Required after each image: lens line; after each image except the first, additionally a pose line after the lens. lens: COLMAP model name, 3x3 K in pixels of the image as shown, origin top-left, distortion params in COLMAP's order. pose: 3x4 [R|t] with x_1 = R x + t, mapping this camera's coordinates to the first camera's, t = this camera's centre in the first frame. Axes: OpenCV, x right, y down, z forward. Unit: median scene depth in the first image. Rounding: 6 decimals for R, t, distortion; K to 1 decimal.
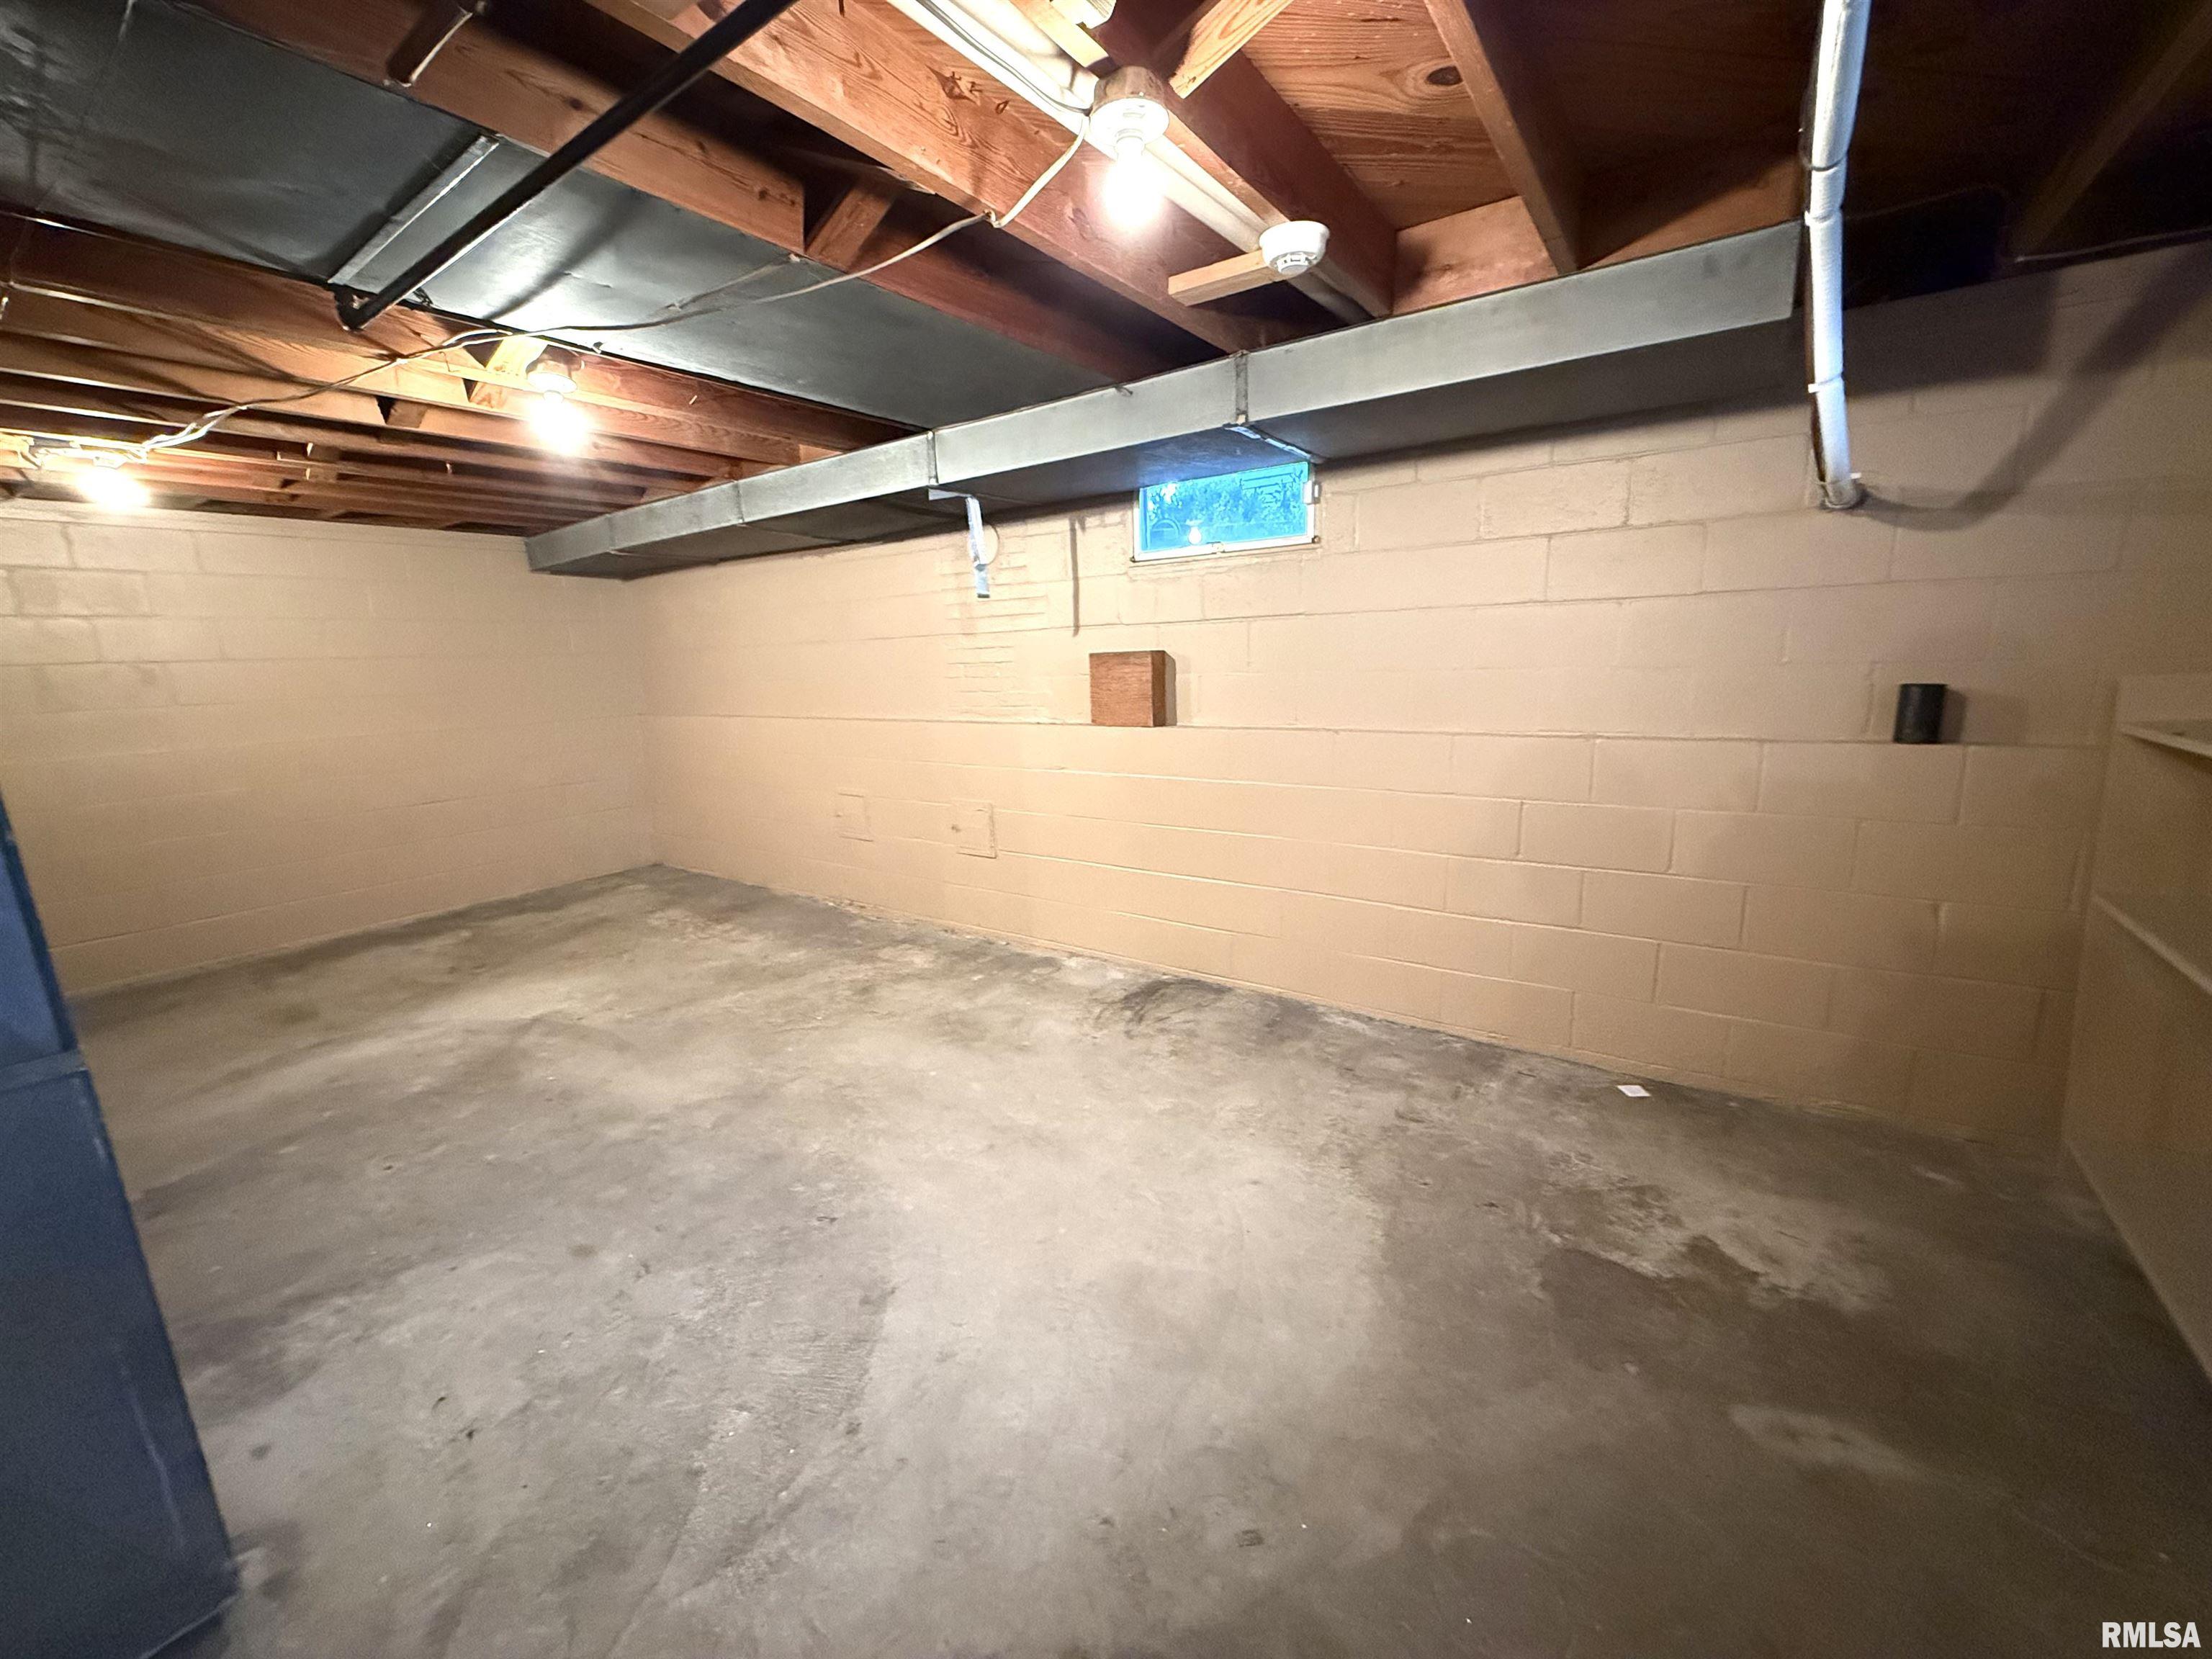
lens RADIAL K [[879.4, 0, 1099.6], [0, 879.4, 836.3], [0, 0, 1]] dist [0.001275, 0.000061]
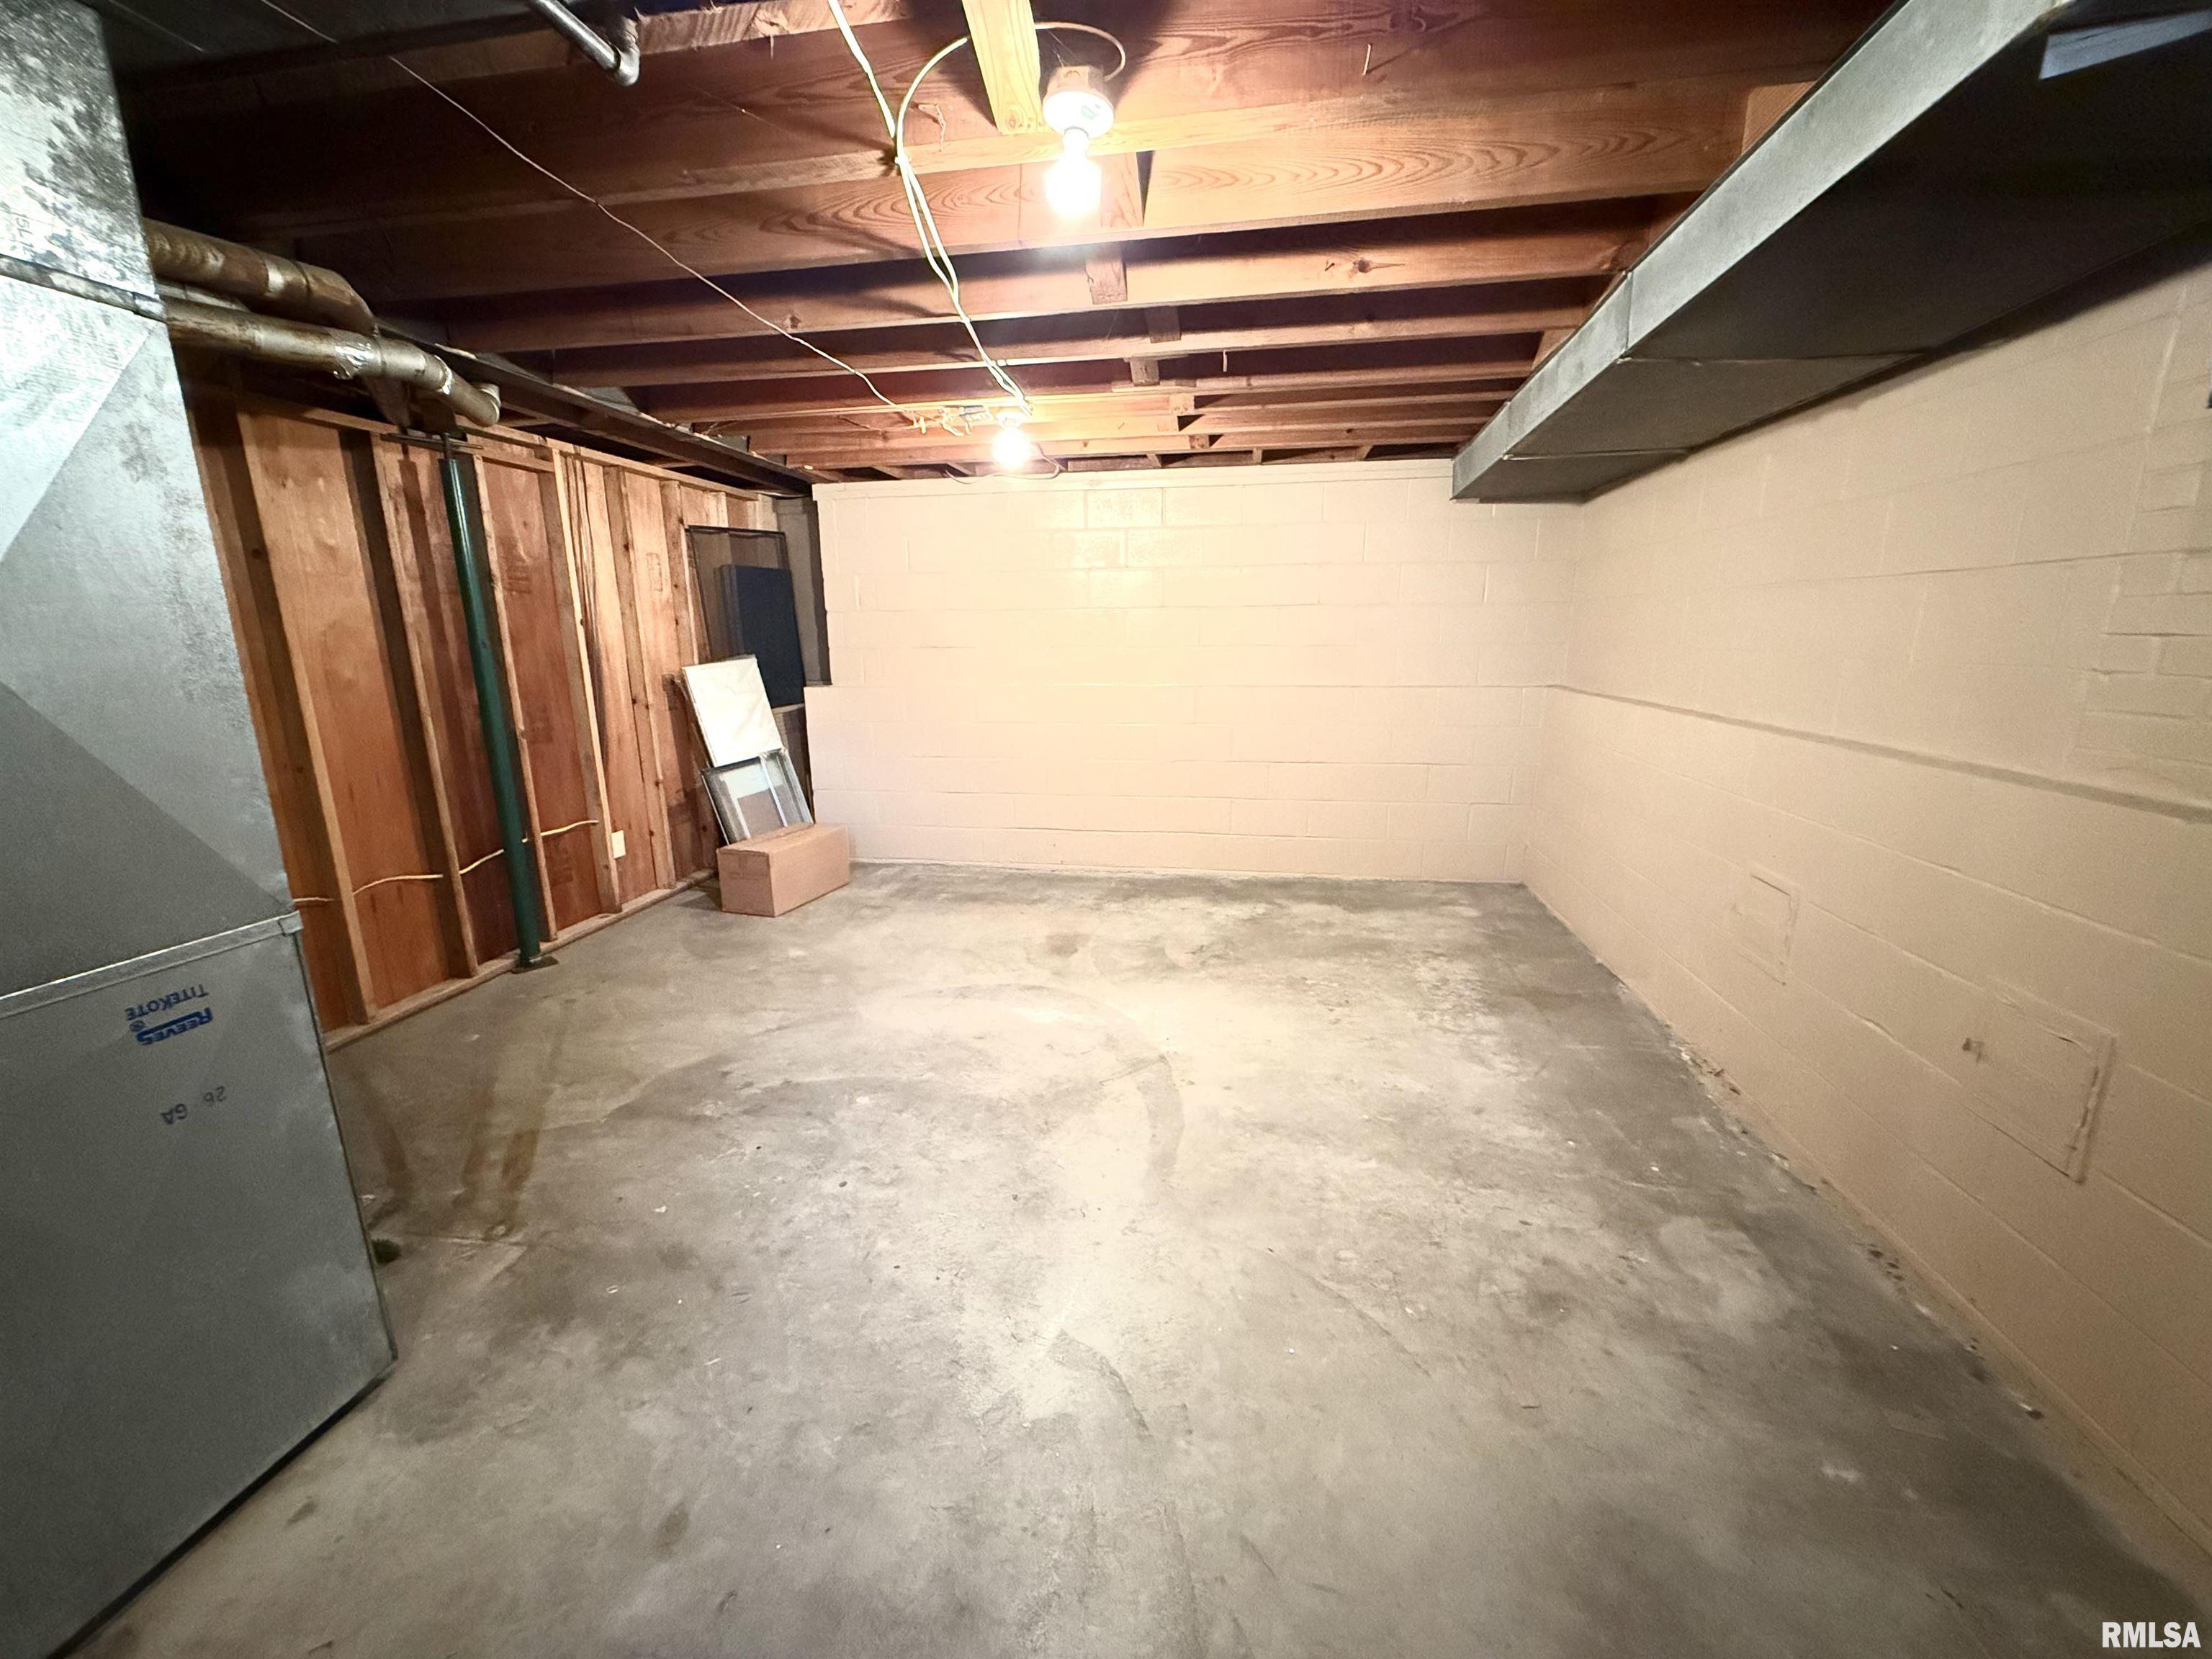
lens RADIAL K [[879.4, 0, 1104.5], [0, 879.4, 825.0], [0, 0, 1]] dist [0.001275, 0.000061]
pose [[0.420946, 0.224162, -0.878951, -0.003630], [-0.192573, 0.968980, 0.154896, -0.093687], [0.886408, 0.104060, 0.451056, 0.475146]]
